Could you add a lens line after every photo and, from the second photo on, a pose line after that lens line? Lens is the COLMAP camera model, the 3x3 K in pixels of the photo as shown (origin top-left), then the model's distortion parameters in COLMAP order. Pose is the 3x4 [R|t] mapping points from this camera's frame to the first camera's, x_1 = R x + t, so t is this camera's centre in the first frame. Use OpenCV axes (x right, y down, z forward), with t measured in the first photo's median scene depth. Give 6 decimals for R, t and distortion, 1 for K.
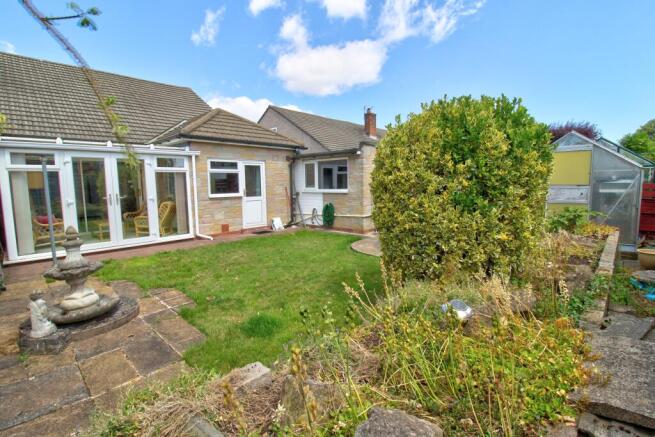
lens RADIAL K [[306.8, 0, 328.4], [0, 306.8, 217.0], [0, 0, 1]] dist [0.011977, -0.012207]
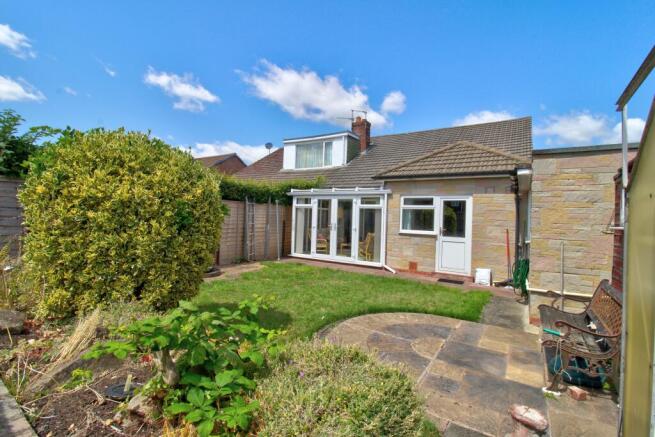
lens RADIAL K [[306.8, 0, 332.5], [0, 306.8, 215.8], [0, 0, 1]] dist [0.011977, -0.012207]
pose [[0.209689, 0.014665, -0.977658, 0.574477], [-0.148699, 0.988735, -0.017062, -0.067856], [0.966395, 0.148954, 0.209508, 0.554017]]
